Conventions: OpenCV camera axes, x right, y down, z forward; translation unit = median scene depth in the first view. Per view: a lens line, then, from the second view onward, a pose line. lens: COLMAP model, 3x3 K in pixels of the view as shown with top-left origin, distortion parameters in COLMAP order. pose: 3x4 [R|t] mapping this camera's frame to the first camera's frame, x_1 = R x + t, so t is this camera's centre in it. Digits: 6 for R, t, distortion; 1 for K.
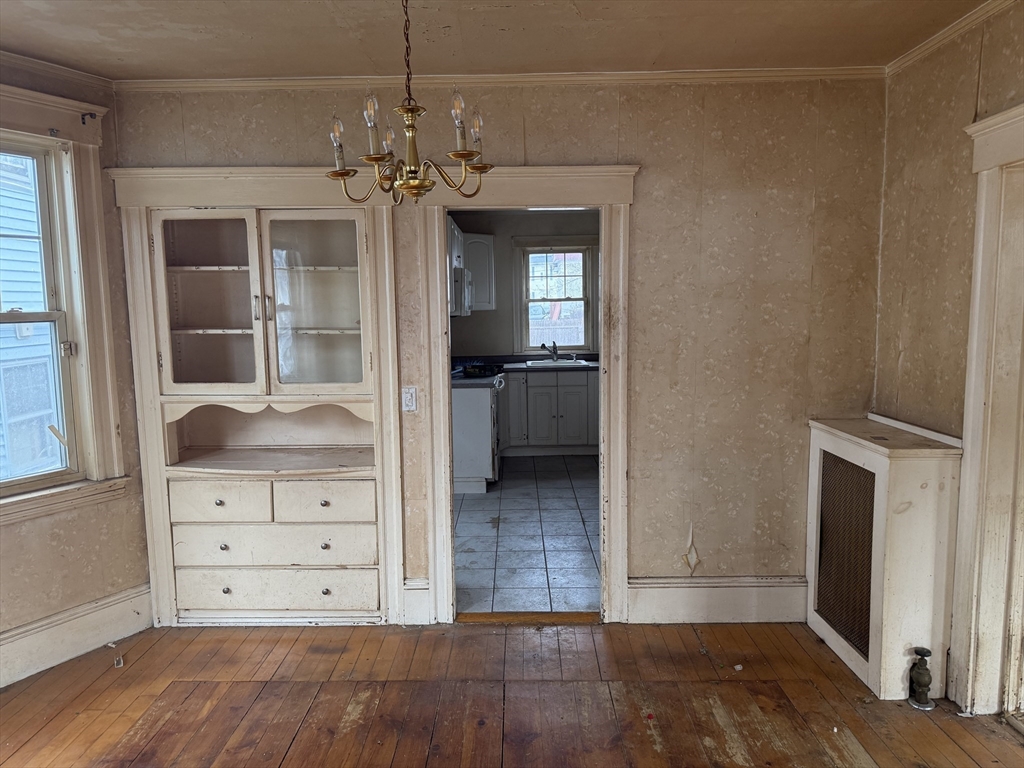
lens RADIAL K [[714.8, 0, 517.8], [0, 714.8, 376.3], [0, 0, 1]] dist [0.038071, -0.030480]
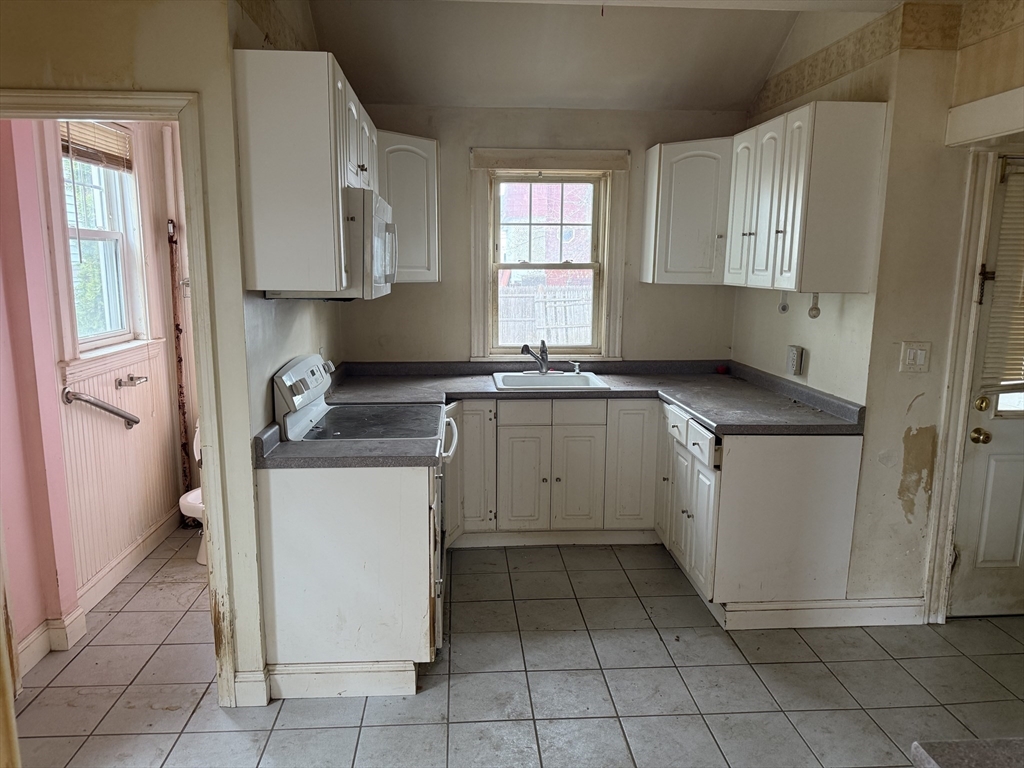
lens RADIAL K [[714.8, 0, 517.8], [0, 714.8, 376.3], [0, 0, 1]] dist [0.038071, -0.030480]
pose [[0.996484, 0.008671, 0.083335, -0.015836], [-0.012652, 0.998797, 0.047366, -0.046134], [-0.082824, -0.048254, 0.995395, 0.434688]]
